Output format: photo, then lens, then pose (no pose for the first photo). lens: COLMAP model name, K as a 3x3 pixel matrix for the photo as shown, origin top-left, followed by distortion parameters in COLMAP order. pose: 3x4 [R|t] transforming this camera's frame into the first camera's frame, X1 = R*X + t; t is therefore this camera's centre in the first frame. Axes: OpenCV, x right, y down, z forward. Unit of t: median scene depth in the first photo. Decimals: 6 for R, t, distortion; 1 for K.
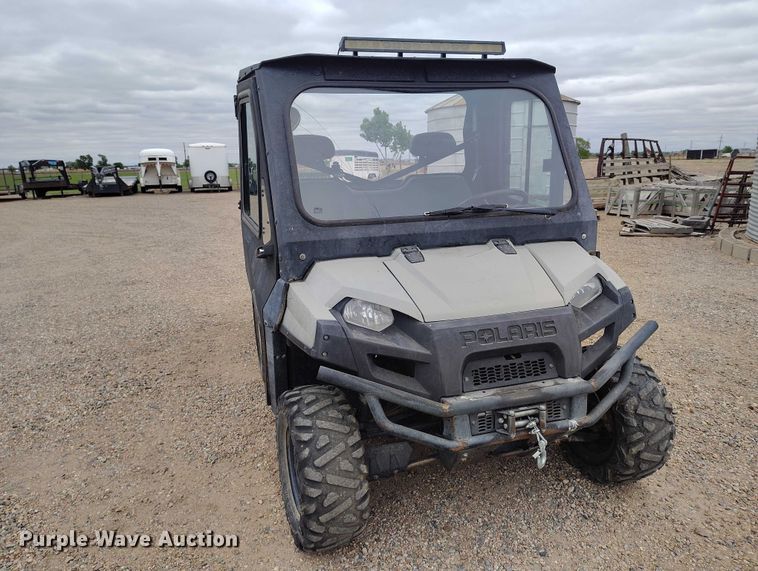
lens RADIAL K [[526.6, 0, 373.7], [0, 526.6, 284.7], [0, 0, 1]] dist [0.044290, -0.050385]
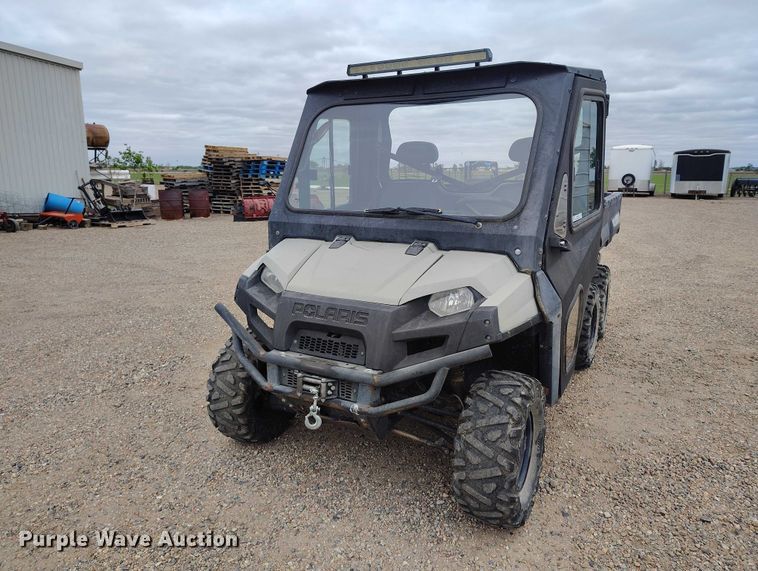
lens RADIAL K [[526.6, 0, 380.1], [0, 526.6, 282.0], [0, 0, 1]] dist [0.044290, -0.050385]
pose [[0.702356, 0.174615, -0.690076, 0.935225], [-0.180895, 0.981404, 0.064218, -0.059560], [0.688457, 0.079727, 0.720882, 0.192786]]
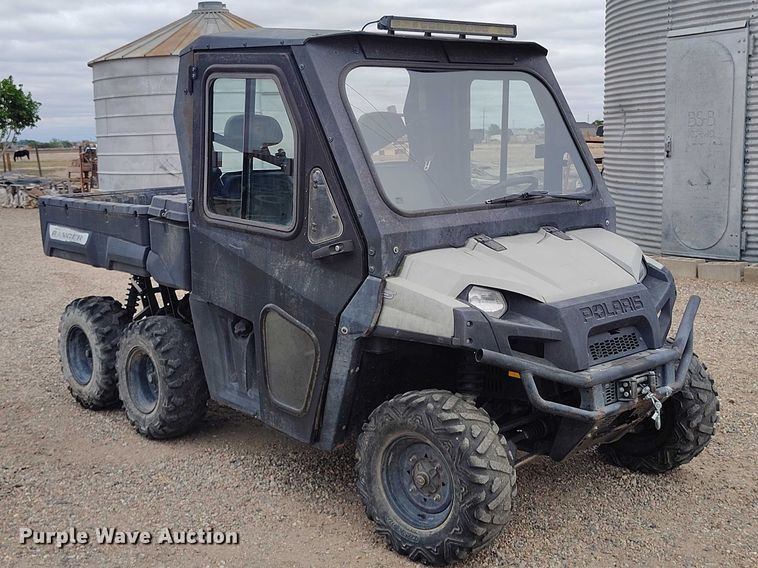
lens RADIAL K [[961.6, 0, 329.6], [0, 961.6, 276.9], [0, 0, 1]] dist [0.034332, 0.000000]
pose [[0.917301, -0.056217, 0.394206, -0.834693], [0.093668, 0.992668, -0.076399, 0.102385], [-0.387021, 0.107006, 0.915841, -0.447064]]
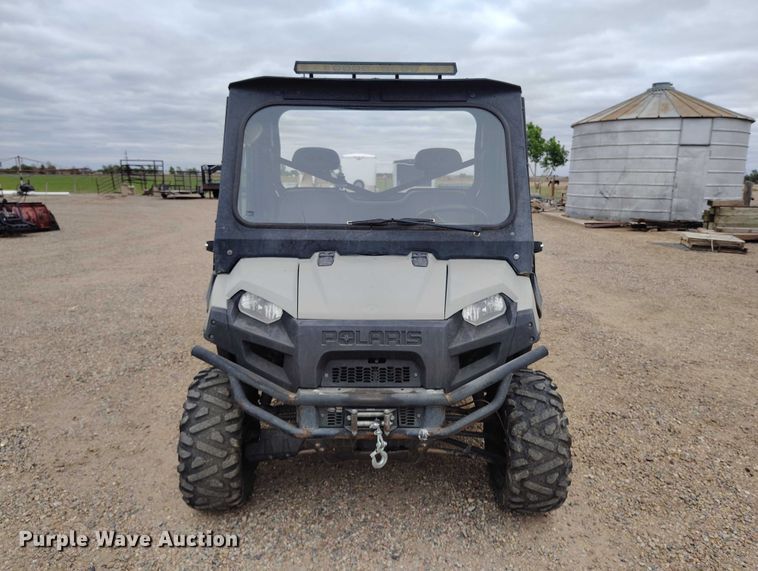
lens RADIAL K [[526.6, 0, 384.4], [0, 526.6, 285.1], [0, 0, 1]] dist [0.044290, -0.050385]
pose [[0.961225, 0.092437, -0.259810, 0.452633], [-0.098437, 0.995092, -0.010150, -0.004293], [0.257596, 0.035331, 0.965606, -0.014294]]
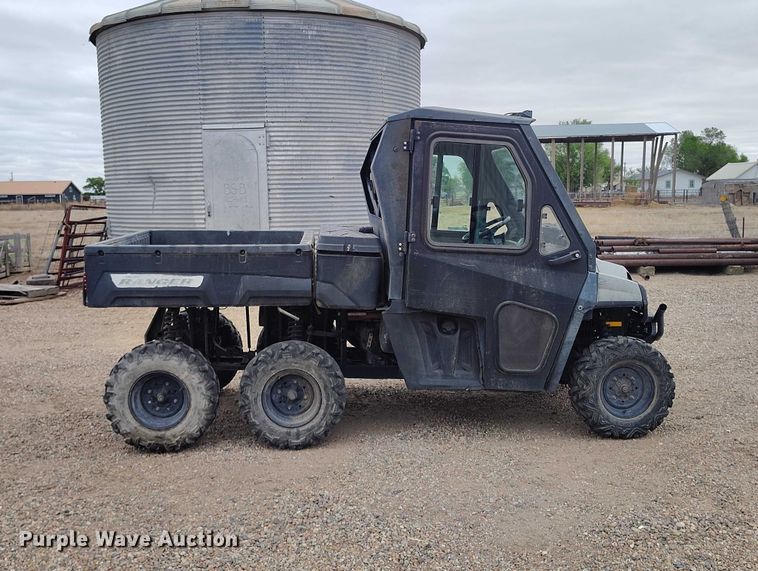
lens RADIAL K [[770.7, 0, 381.0], [0, 770.7, 280.5], [0, 0, 1]] dist [0.045561, 0.000000]
pose [[0.213957, -0.085097, 0.973129, -2.227207], [0.230000, 0.972580, 0.034480, -0.181342], [-0.949380, 0.216443, 0.227663, 1.002903]]
